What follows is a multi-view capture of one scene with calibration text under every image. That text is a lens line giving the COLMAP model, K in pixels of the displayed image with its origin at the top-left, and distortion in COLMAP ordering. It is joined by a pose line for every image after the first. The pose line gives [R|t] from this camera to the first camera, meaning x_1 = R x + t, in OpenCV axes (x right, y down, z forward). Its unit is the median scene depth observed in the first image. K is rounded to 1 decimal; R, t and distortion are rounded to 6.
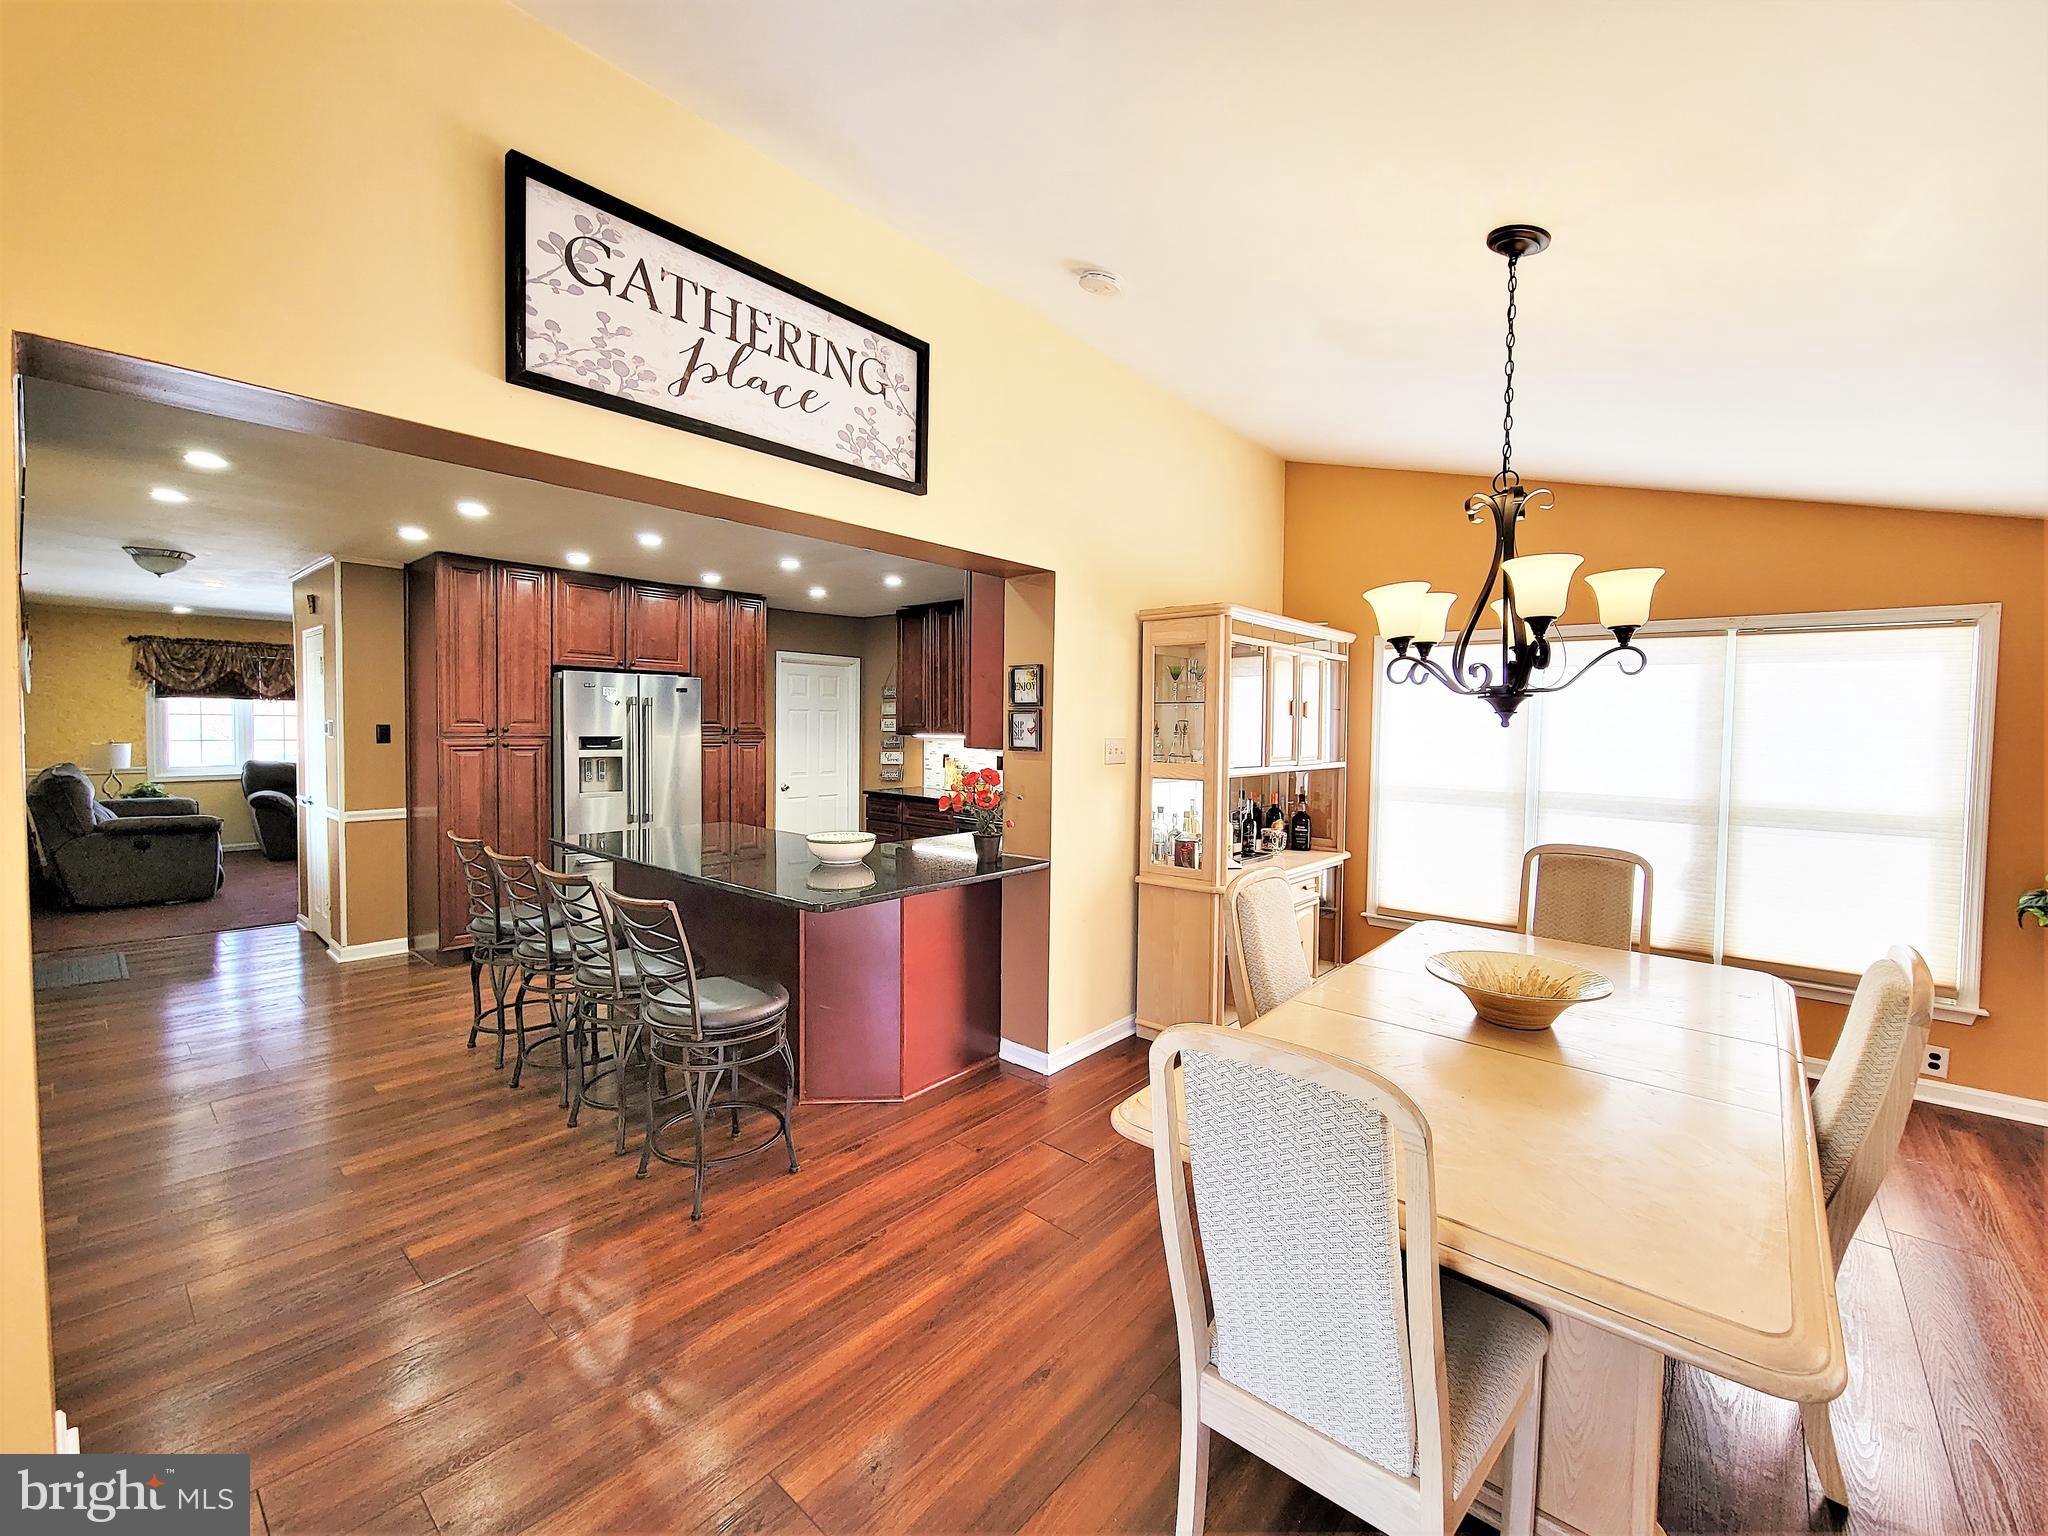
lens RADIAL K [[840.6, 0, 1039.0], [0, 840.6, 752.9], [0, 0, 1]] dist [-0.003596, -0.002182]
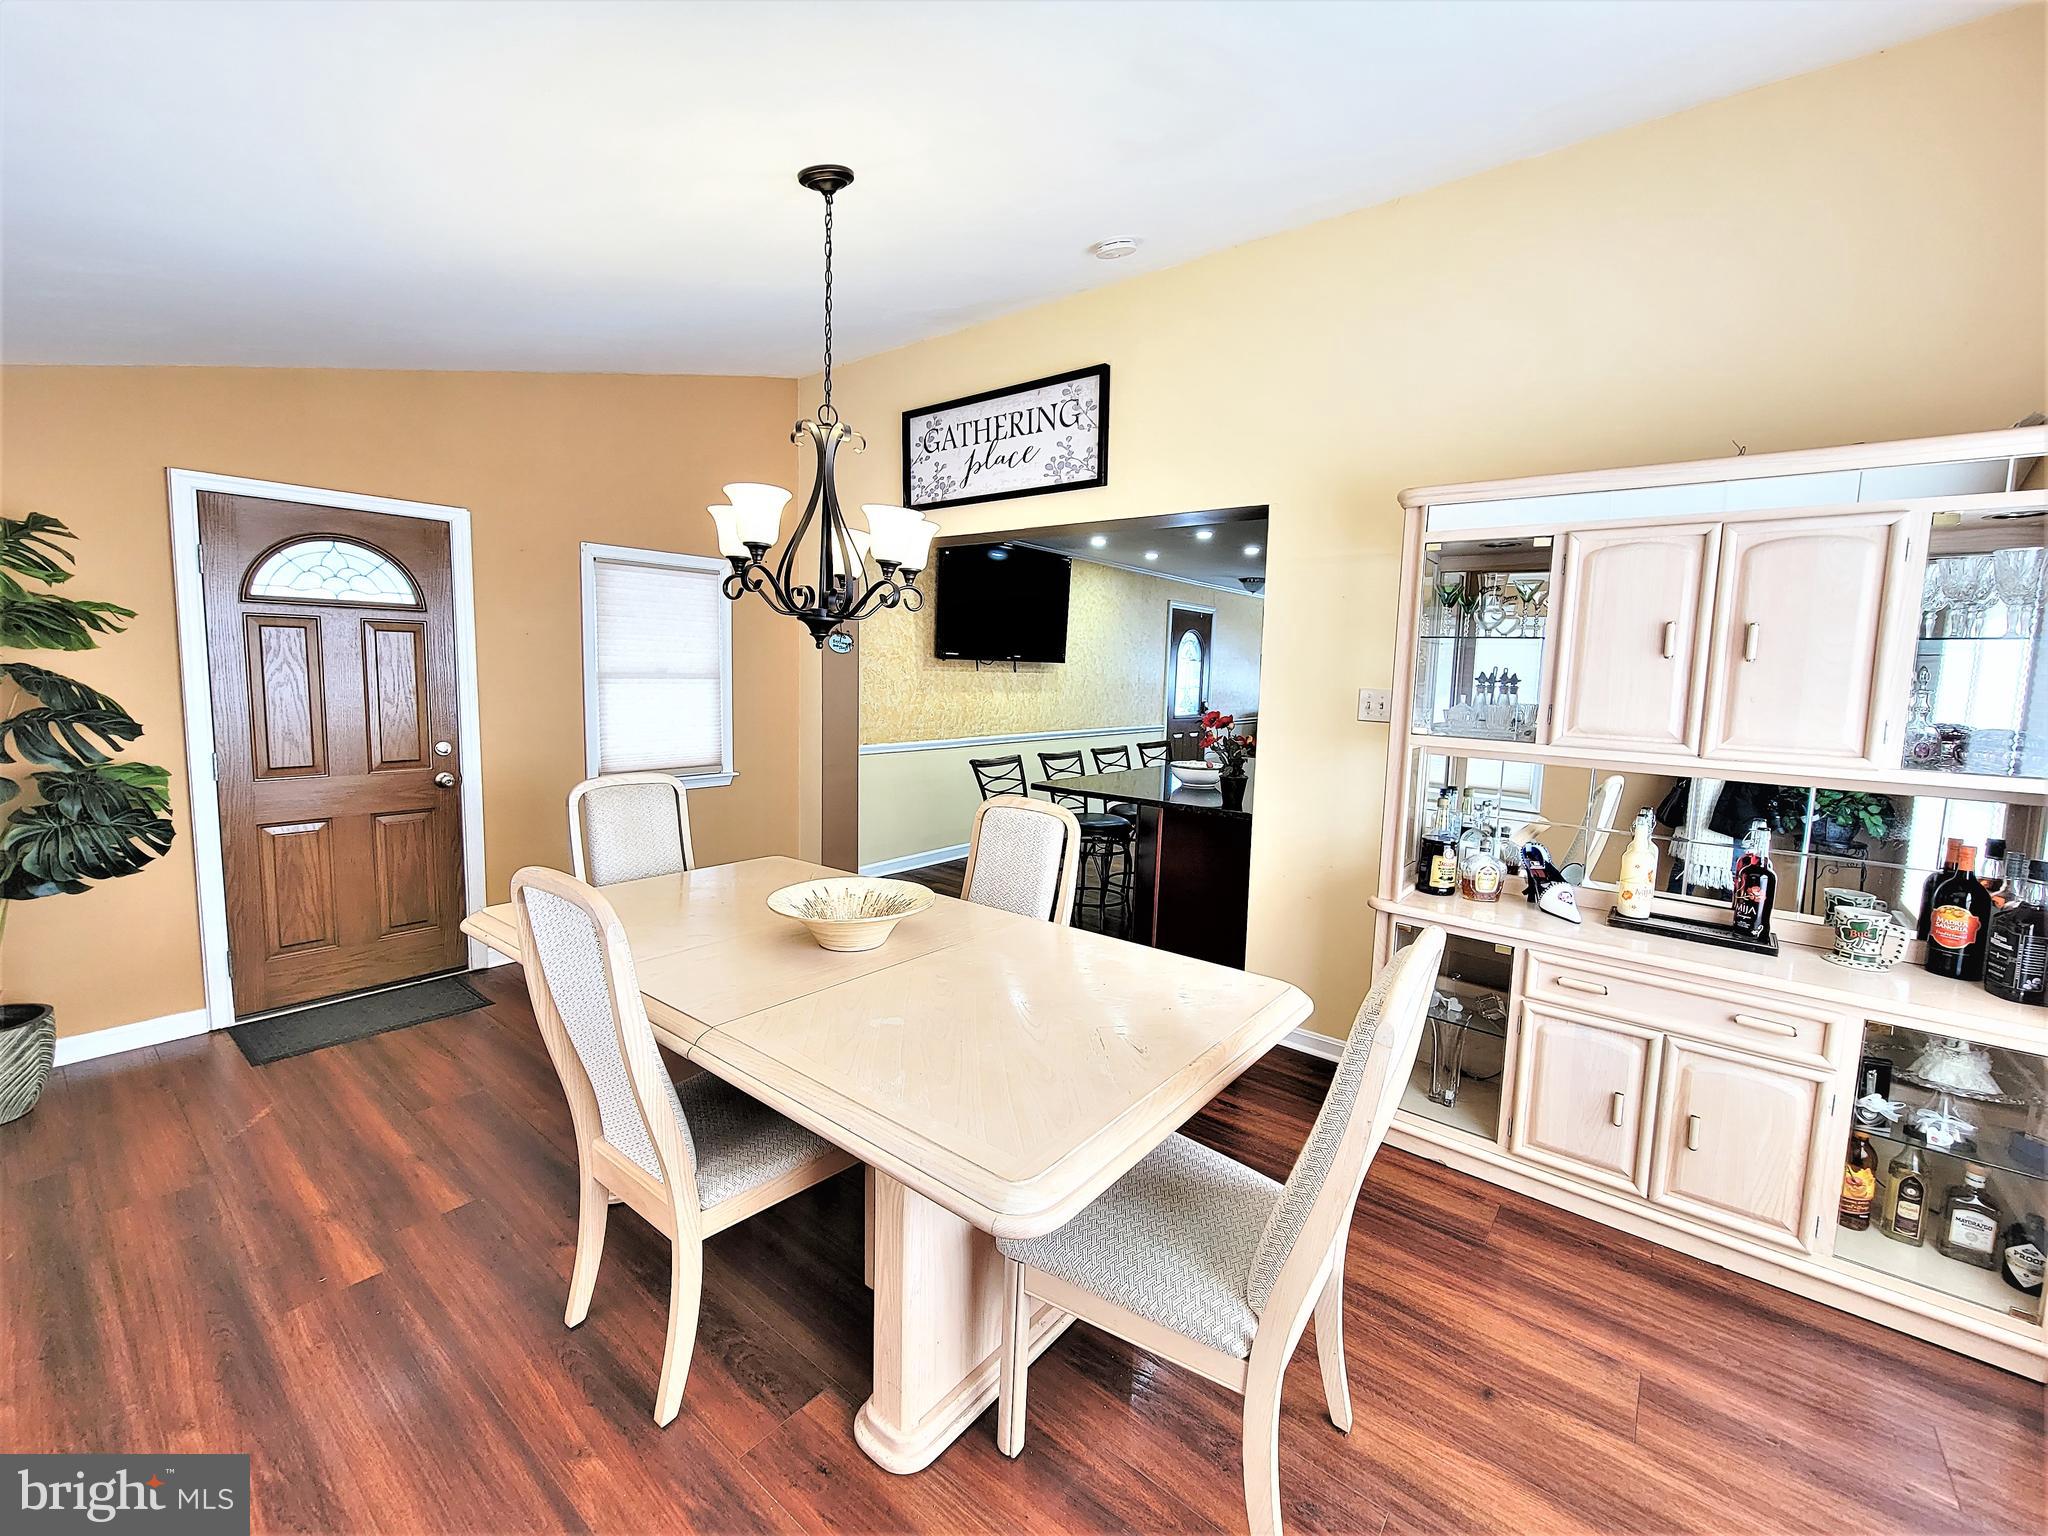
lens RADIAL K [[840.6, 0, 1038.7], [0, 840.6, 761.5], [0, 0, 1]] dist [-0.003596, -0.002182]
pose [[0.034647, 0.097475, -0.994635, 1.182302], [-0.066725, 0.993237, 0.095014, -0.005056], [0.997170, 0.063075, 0.040916, 0.887030]]
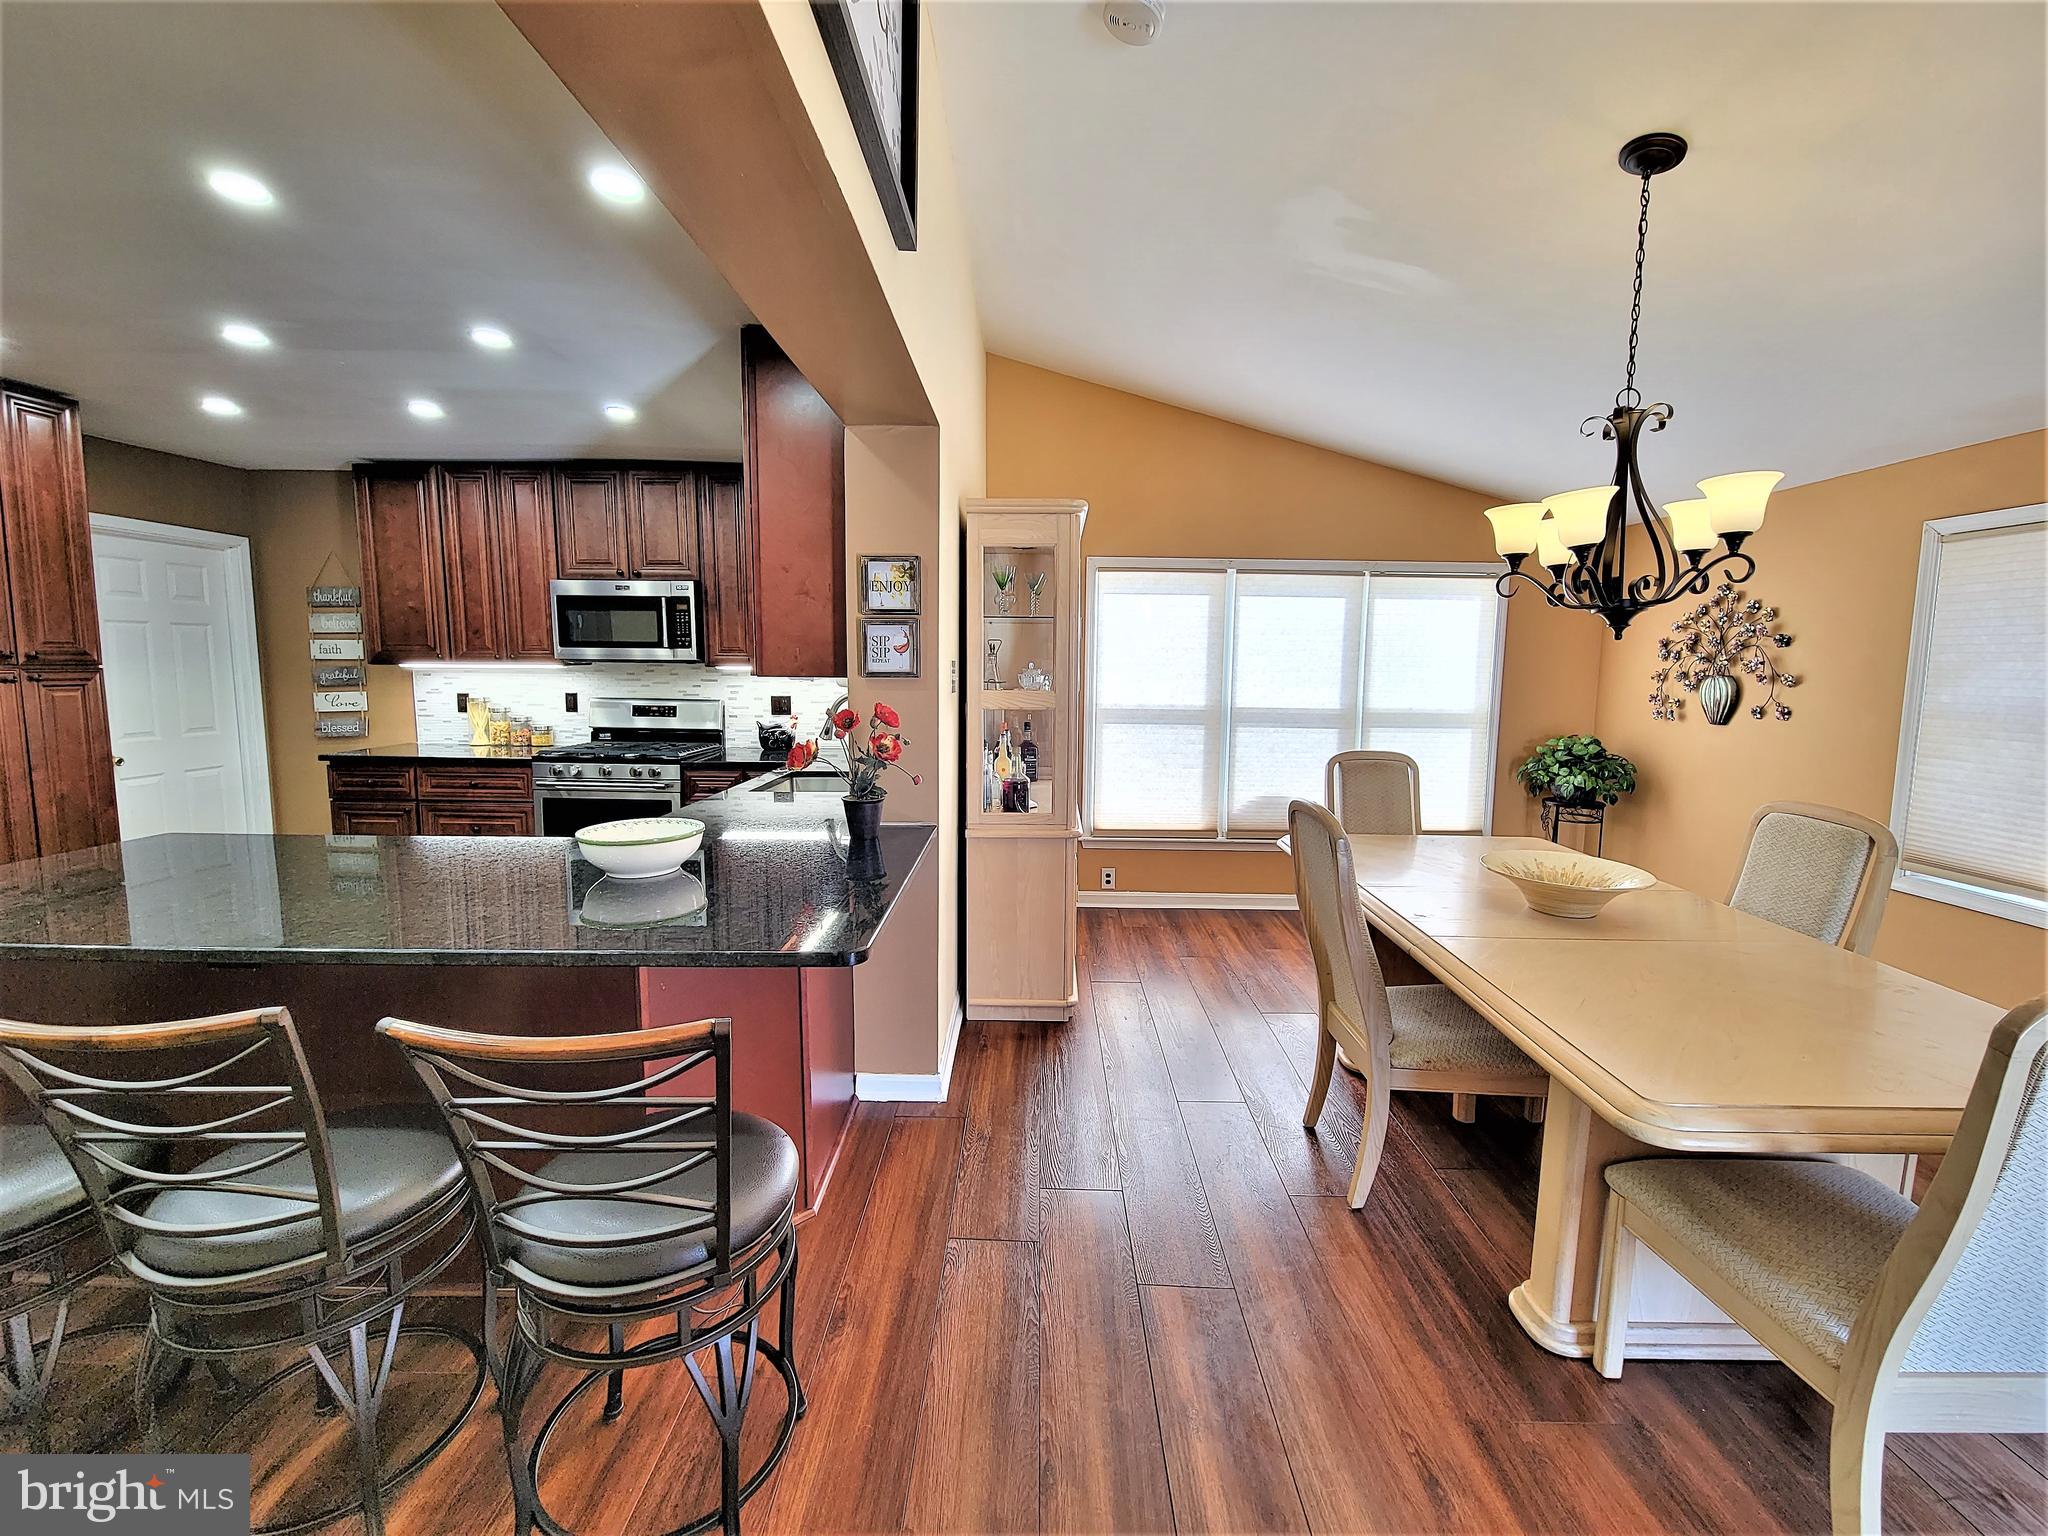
lens RADIAL K [[840.6, 0, 1034.0], [0, 840.6, 753.5], [0, 0, 1]] dist [-0.003596, -0.002182]
pose [[0.762790, -0.076571, 0.642096, -0.492682], [0.023281, 0.995573, 0.091066, -0.000393], [-0.646227, -0.054515, 0.761196, 0.474234]]
